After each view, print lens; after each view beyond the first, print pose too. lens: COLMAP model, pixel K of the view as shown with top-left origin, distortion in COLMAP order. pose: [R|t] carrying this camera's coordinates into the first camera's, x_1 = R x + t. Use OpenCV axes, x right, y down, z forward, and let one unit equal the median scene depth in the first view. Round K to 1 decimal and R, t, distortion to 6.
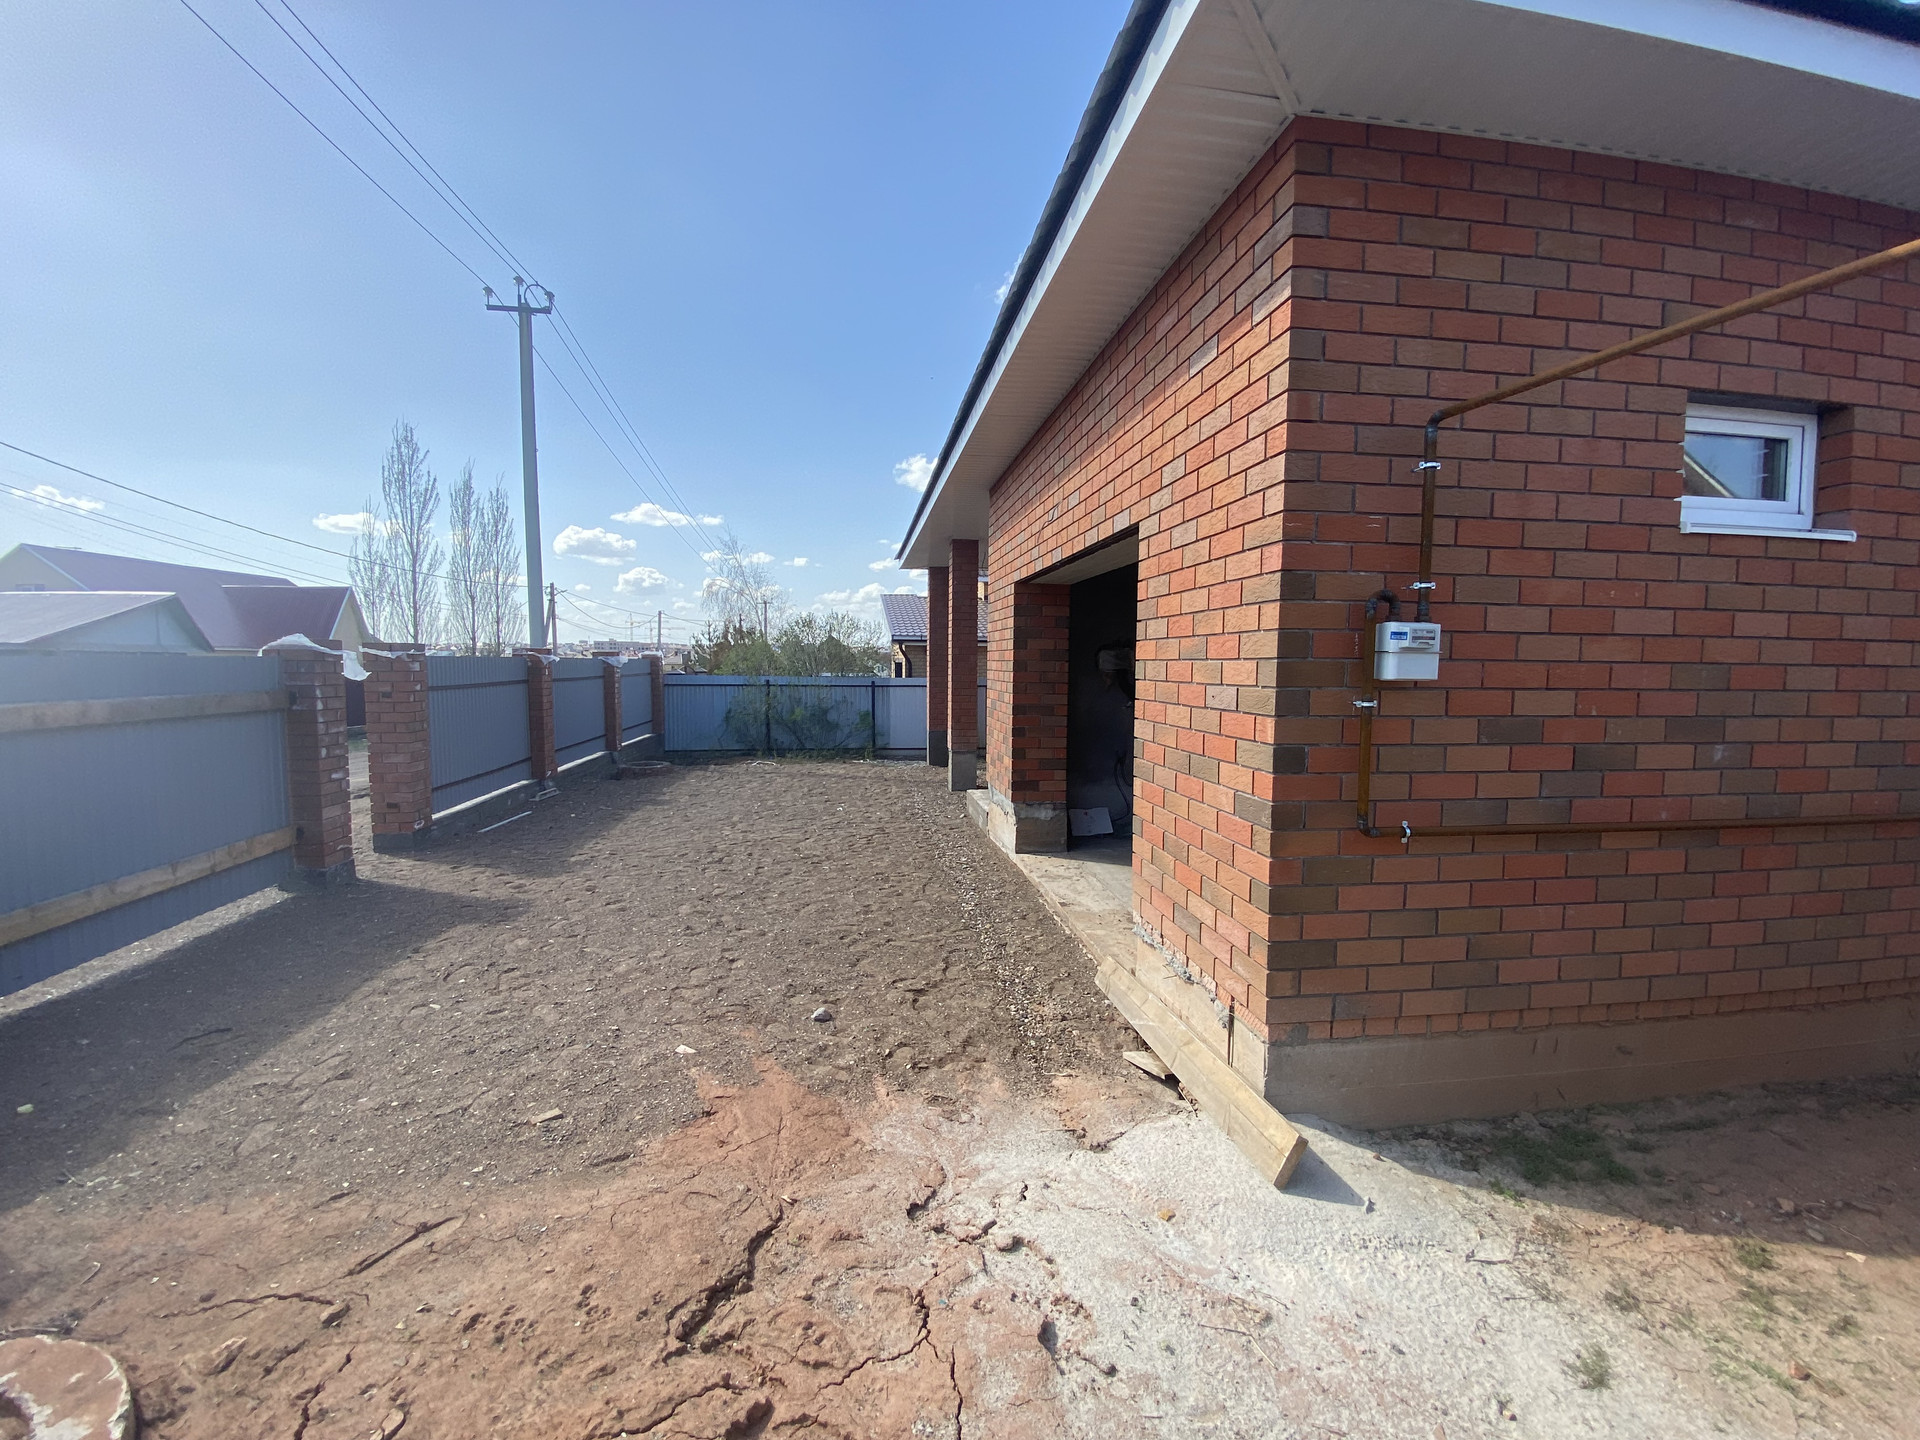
lens RADIAL K [[756.9, 0, 936.1], [0, 756.9, 714.2], [0, 0, 1]] dist [-0.042318, -0.000560]
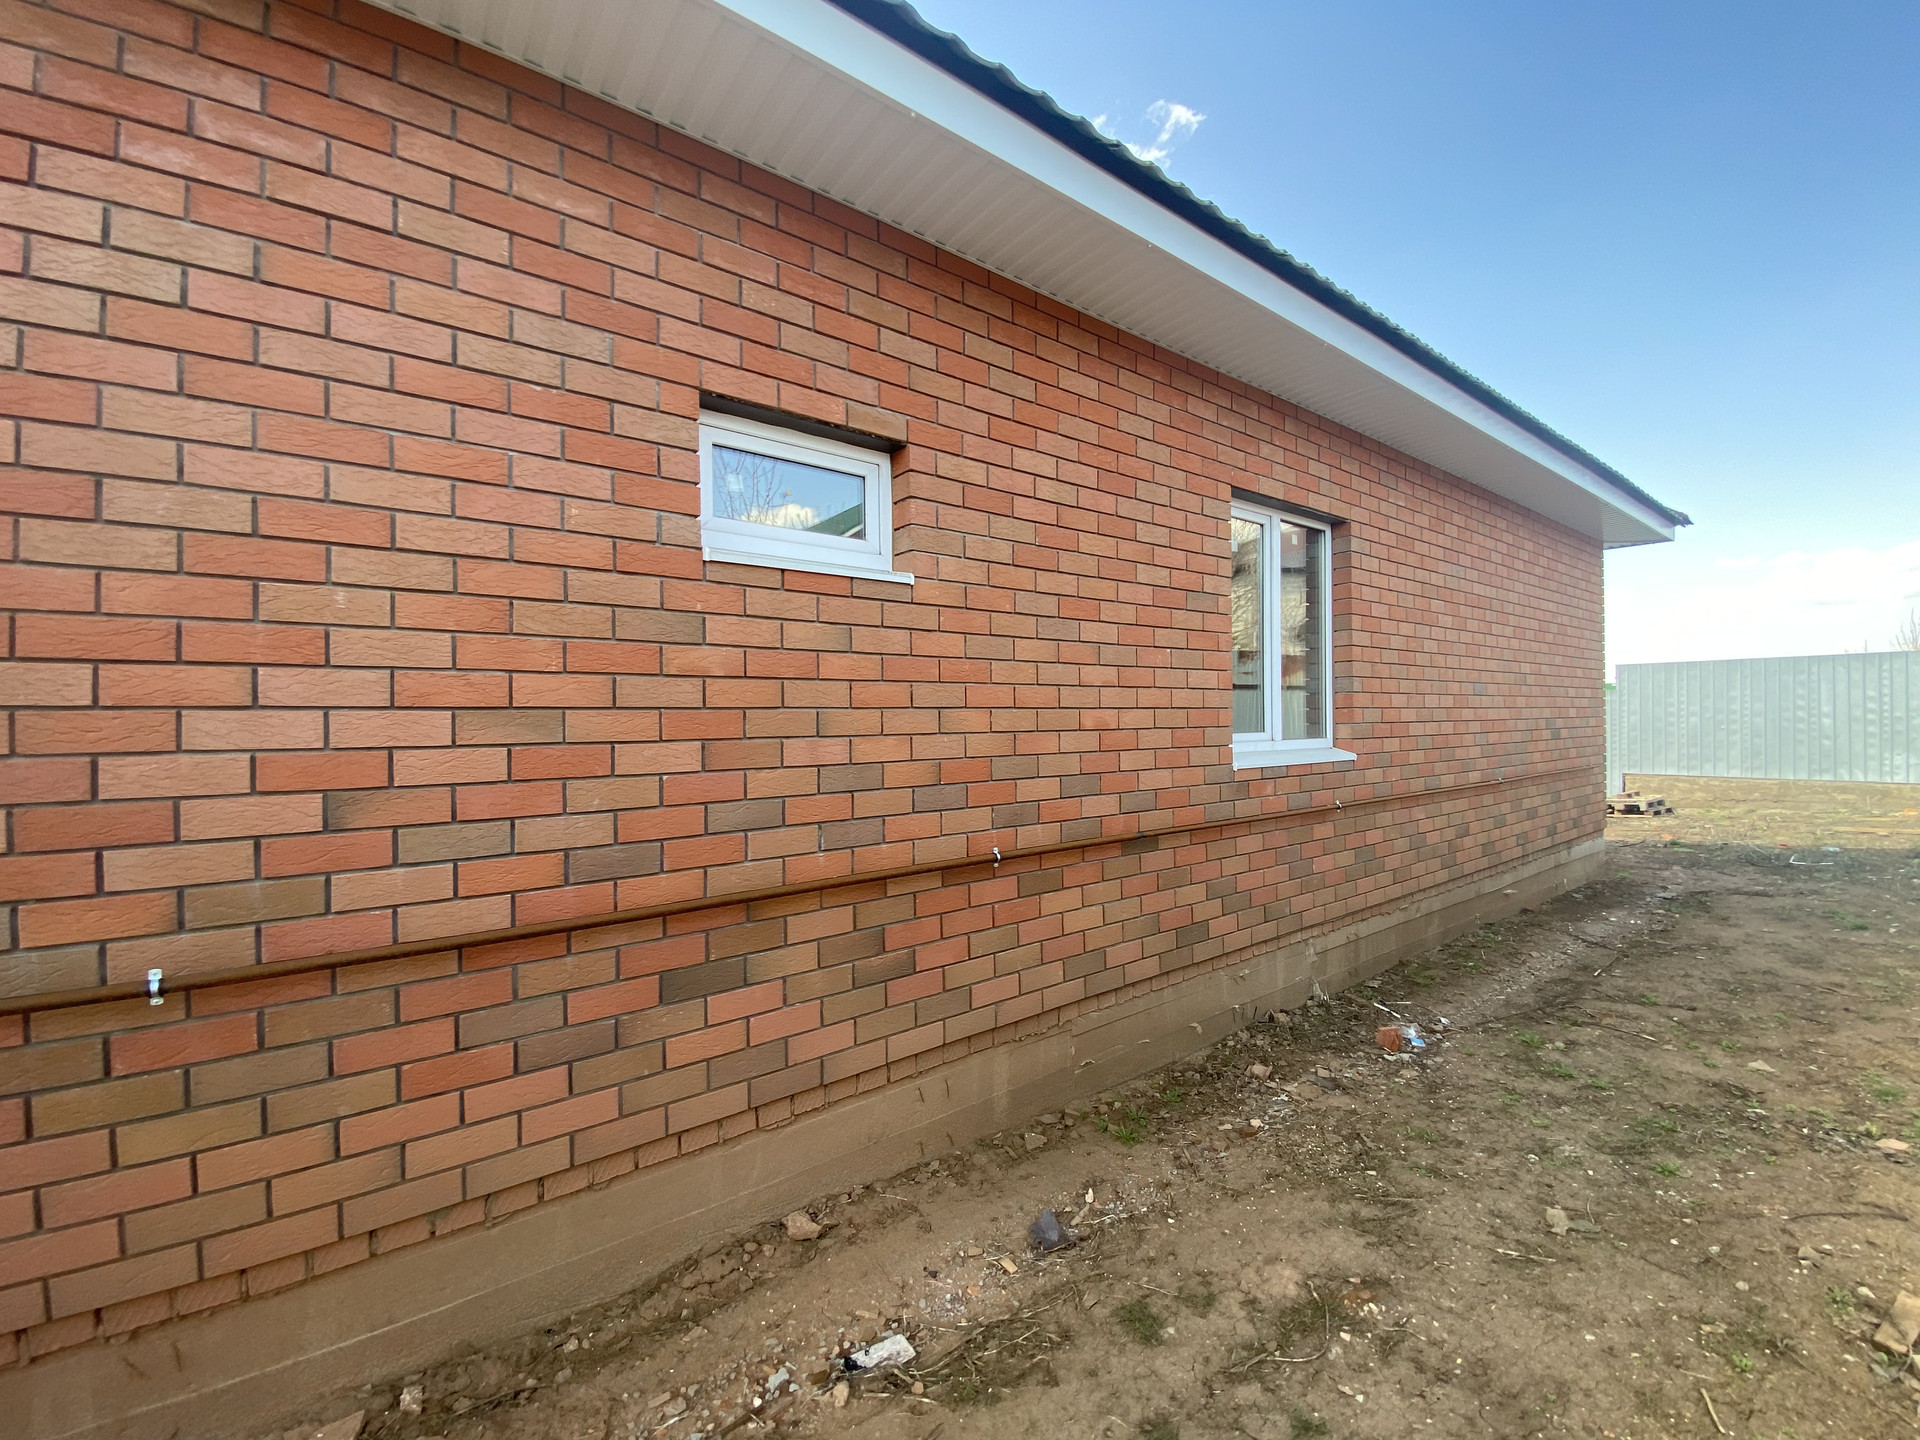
lens RADIAL K [[779.0, 0, 960.0], [0, 779.0, 720.0], [0, 0, 1]] dist [0.012908, -0.015719]
pose [[0.838223, -0.015341, 0.545112, 0.744171], [0.051501, 0.997363, -0.051125, 0.002461], [-0.542891, 0.070929, 0.836803, 0.065841]]
